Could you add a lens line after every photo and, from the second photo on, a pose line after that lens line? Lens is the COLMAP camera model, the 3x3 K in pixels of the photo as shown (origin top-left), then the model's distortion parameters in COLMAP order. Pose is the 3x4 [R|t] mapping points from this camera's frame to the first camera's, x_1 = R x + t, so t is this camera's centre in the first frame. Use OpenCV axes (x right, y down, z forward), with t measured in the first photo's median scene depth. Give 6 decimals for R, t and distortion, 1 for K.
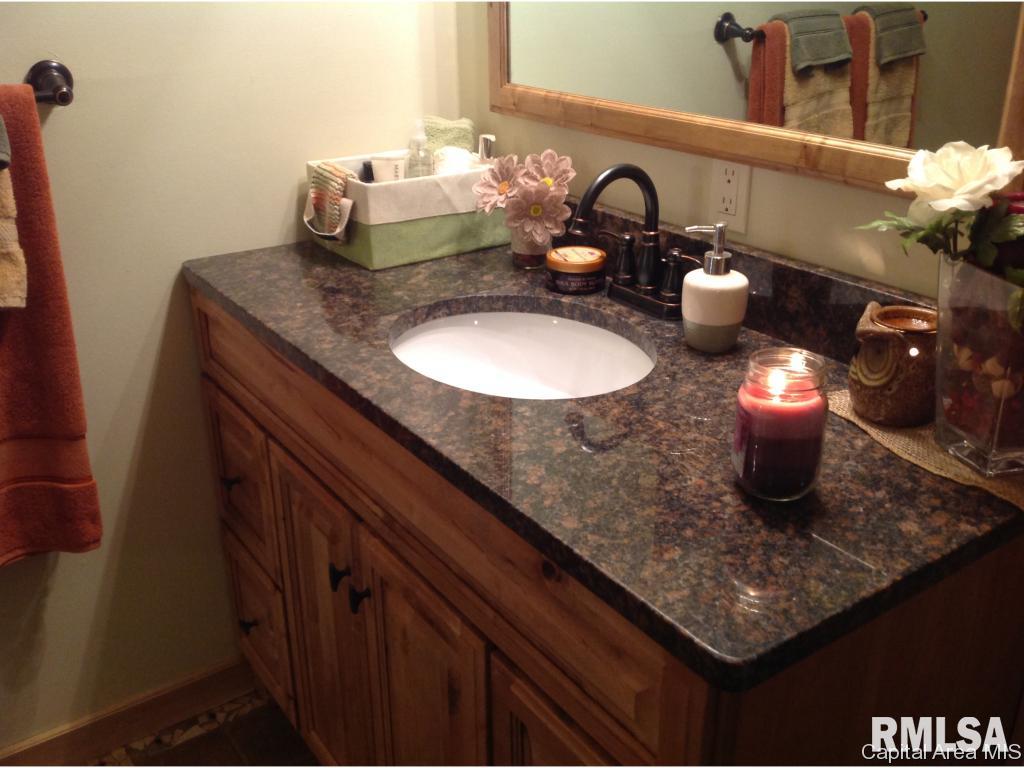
lens RADIAL K [[966.1, 0, 512.0], [0, 966.1, 384.0], [0, 0, 1]] dist [0.190652, -0.438391]
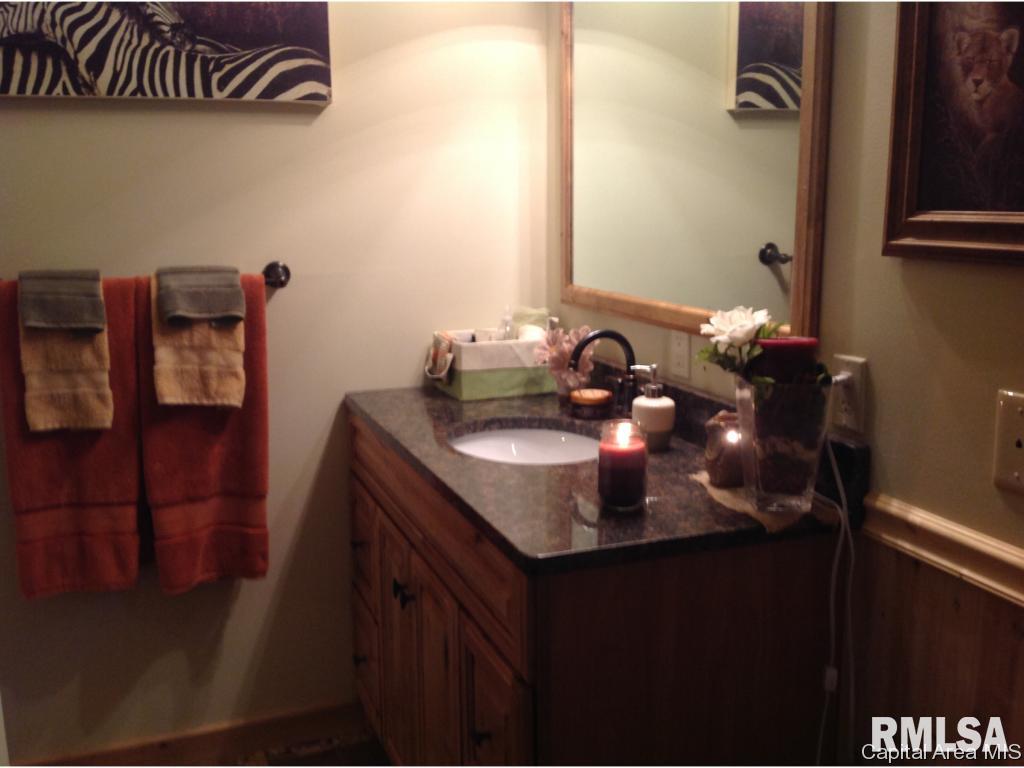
lens RADIAL K [[966.1, 0, 512.0], [0, 966.1, 384.0], [0, 0, 1]] dist [0.190652, -0.438391]
pose [[0.970784, 0.044362, -0.235817, 0.280165], [-0.095979, 0.972509, -0.212166, 0.164260], [0.219922, 0.228601, 0.948354, -0.383699]]
